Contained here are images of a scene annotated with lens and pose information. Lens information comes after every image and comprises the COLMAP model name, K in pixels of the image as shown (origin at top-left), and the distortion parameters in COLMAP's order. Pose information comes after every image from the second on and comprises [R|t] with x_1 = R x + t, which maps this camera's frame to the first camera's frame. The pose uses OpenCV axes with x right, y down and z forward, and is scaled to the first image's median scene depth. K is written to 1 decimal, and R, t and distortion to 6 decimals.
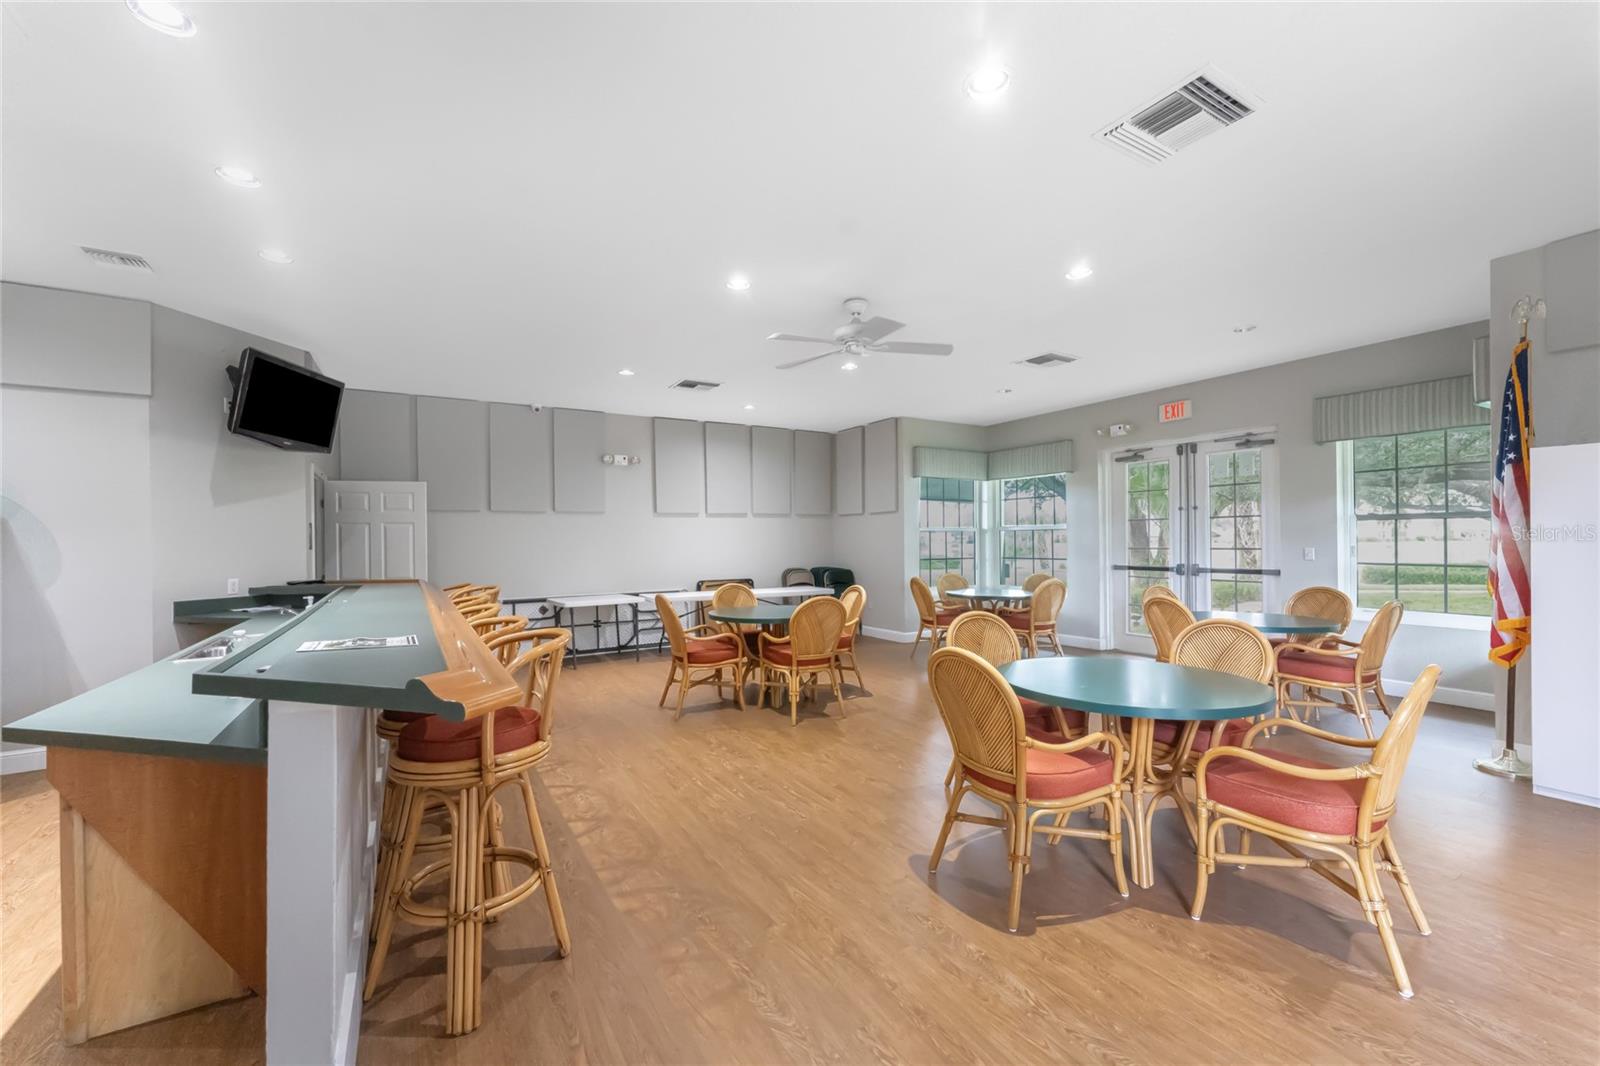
lens RADIAL K [[644.8, 0, 801.1], [0, 644.8, 538.8], [0, 0, 1]] dist [0.001500, 0.000185]
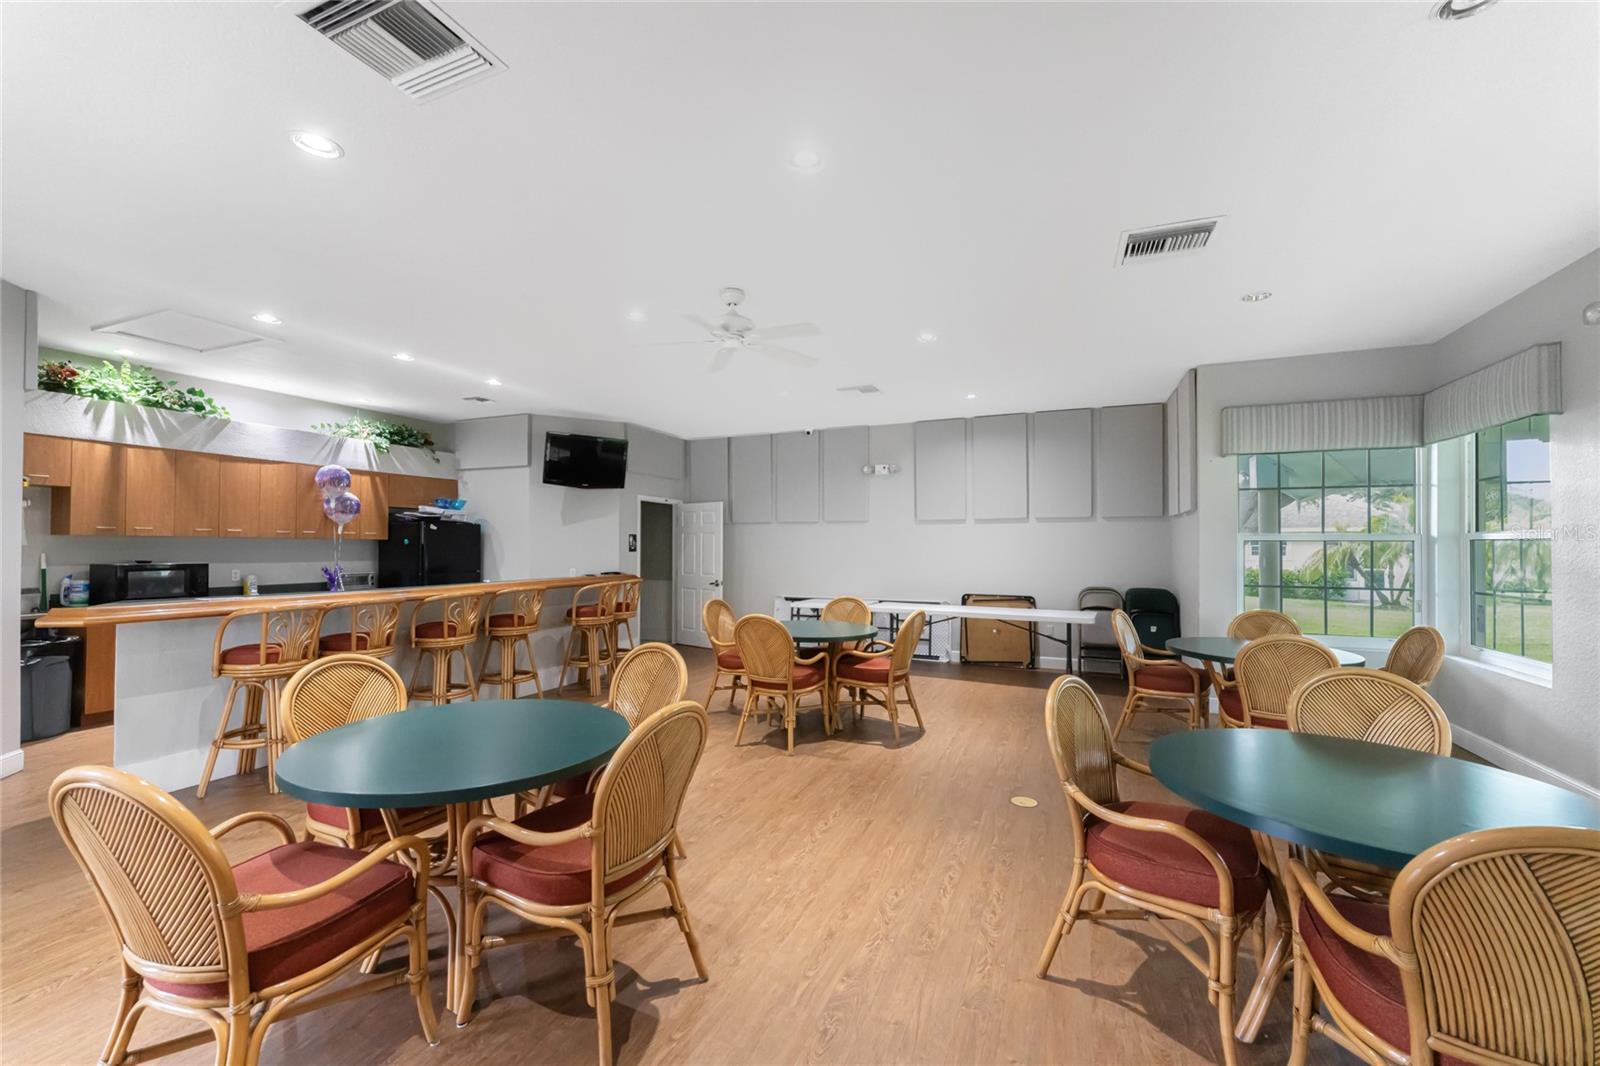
lens RADIAL K [[646.5, 0, 800.0], [0, 646.5, 533.0], [0, 0, 1]] dist [-0.000101, -0.000019]
pose [[0.577002, -0.005580, -0.816724, 0.469439], [-0.006398, 0.999915, -0.011351, -0.009000], [0.816718, 0.011775, 0.576917, 0.295903]]
